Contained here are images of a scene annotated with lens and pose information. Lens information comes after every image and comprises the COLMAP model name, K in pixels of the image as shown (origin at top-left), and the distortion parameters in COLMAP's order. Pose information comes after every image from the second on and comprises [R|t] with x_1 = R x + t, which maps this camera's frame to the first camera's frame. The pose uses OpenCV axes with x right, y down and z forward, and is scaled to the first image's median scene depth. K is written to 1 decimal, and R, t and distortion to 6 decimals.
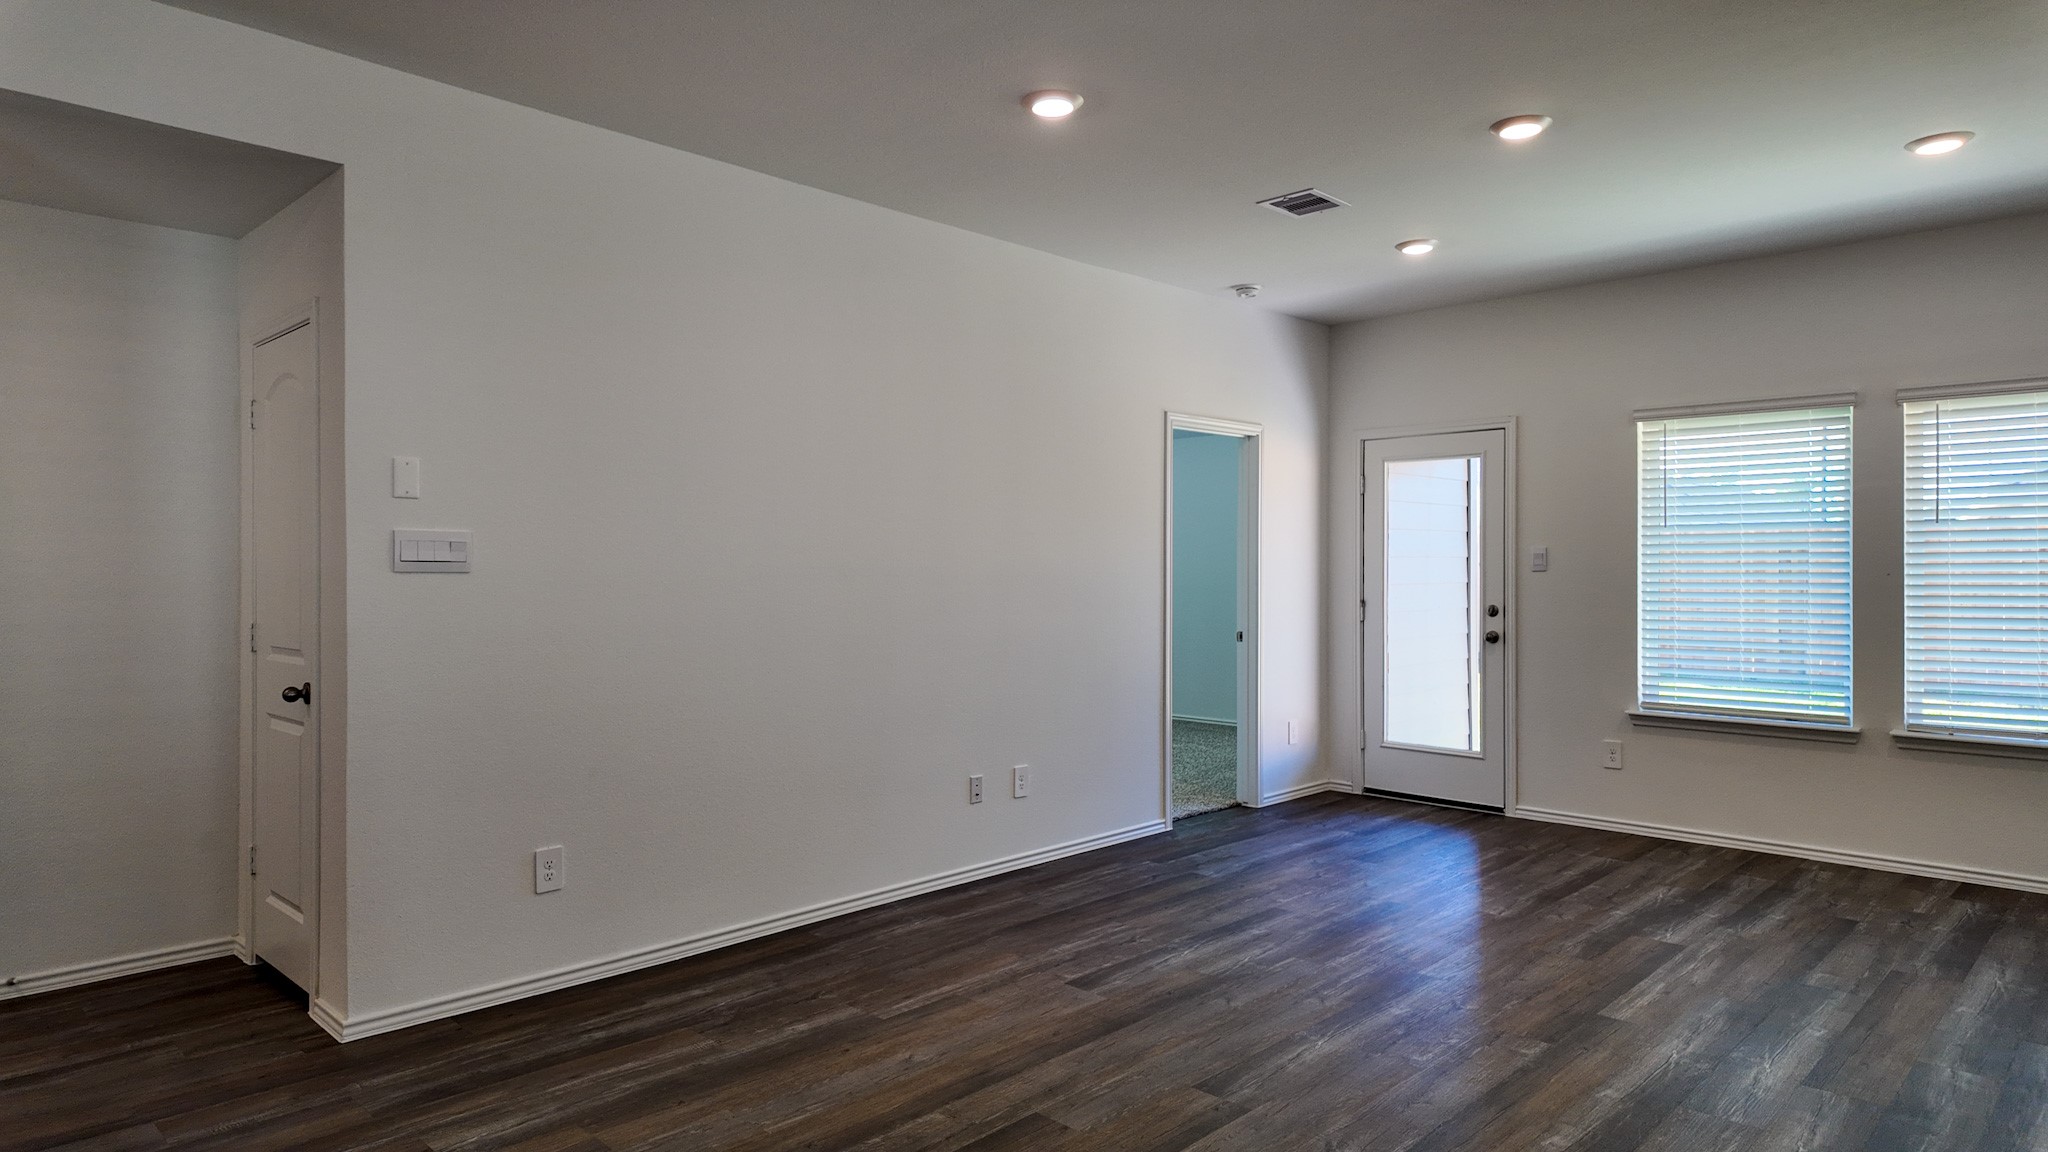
lens RADIAL K [[1202.0, 0, 1033.2], [0, 1202.0, 567.3], [0, 0, 1]] dist [0.057395, -0.048247]
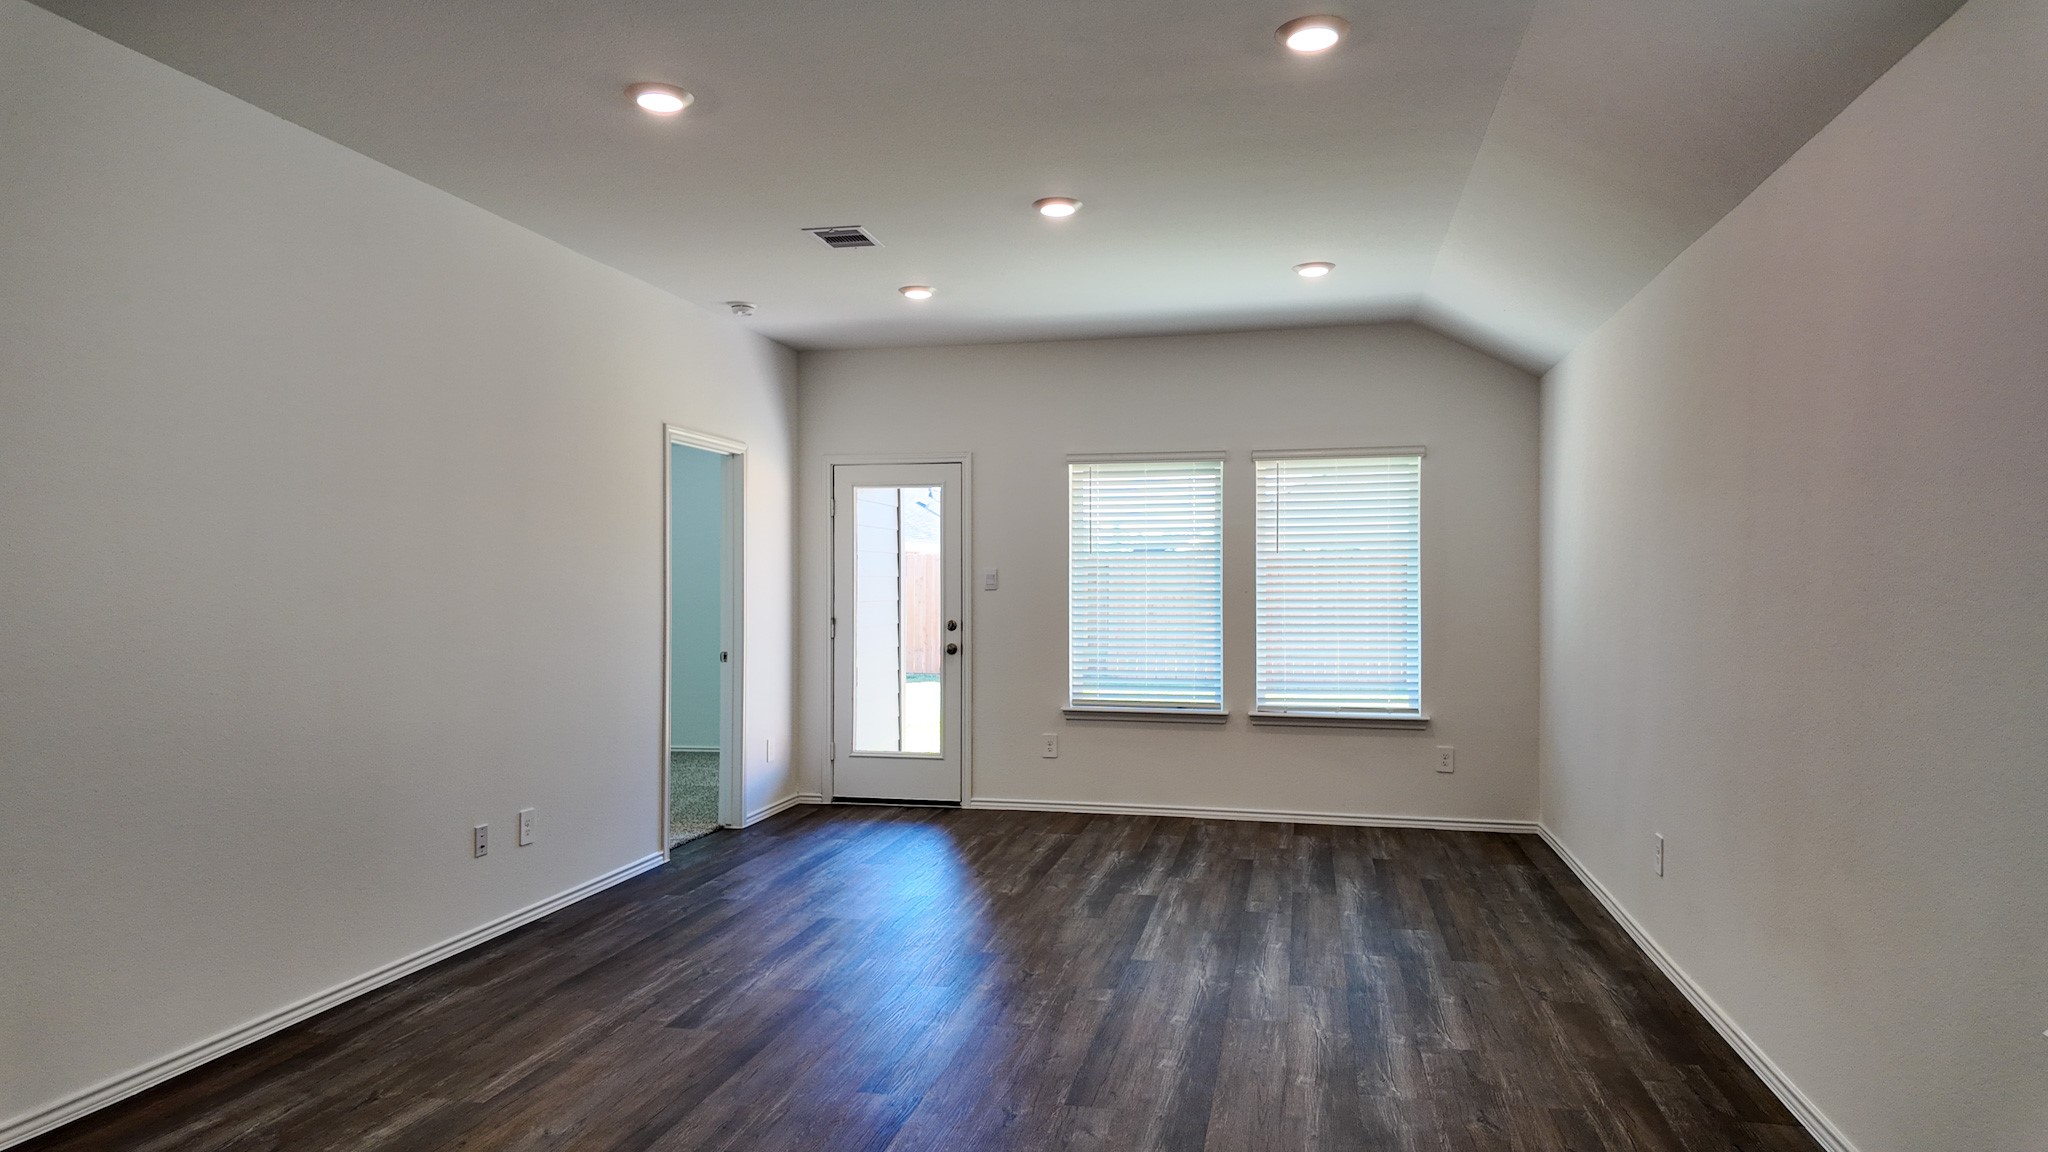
lens RADIAL K [[1202.0, 0, 1039.1], [0, 1202.0, 587.0], [0, 0, 1]] dist [0.057395, -0.048247]
pose [[0.851075, -0.001515, 0.525042, -0.171761], [0.000983, 0.999999, 0.001292, -0.001345], [-0.525044, -0.000584, 0.851075, 0.025985]]
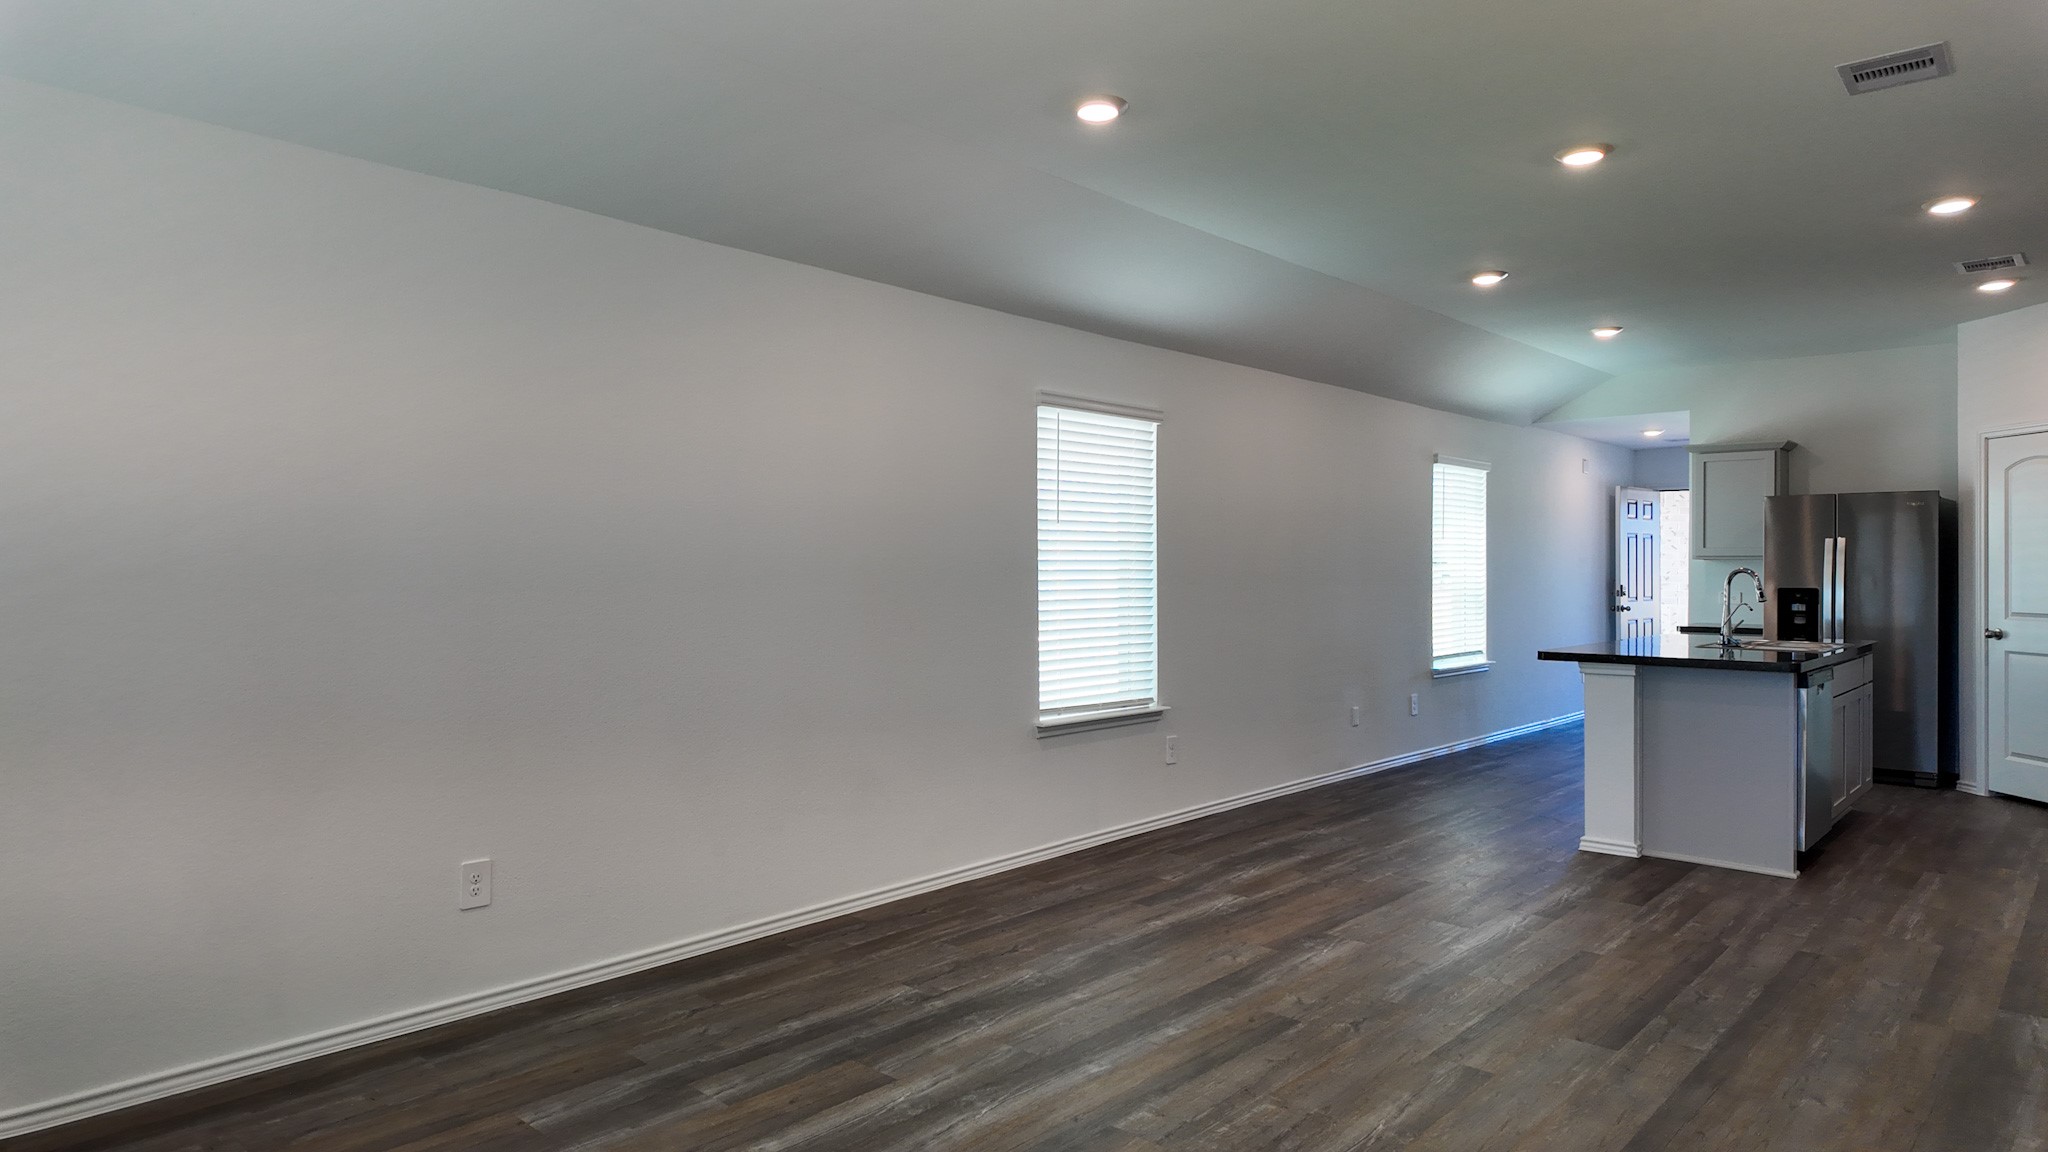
lens RADIAL K [[1202.0, 0, 1022.7], [0, 1202.0, 578.9], [0, 0, 1]] dist [0.057395, -0.048247]
pose [[-0.999751, -0.002655, -0.022154, 0.341497], [-0.002864, 0.999952, 0.009396, 0.000824], [0.022128, 0.009457, -0.999710, 1.242350]]
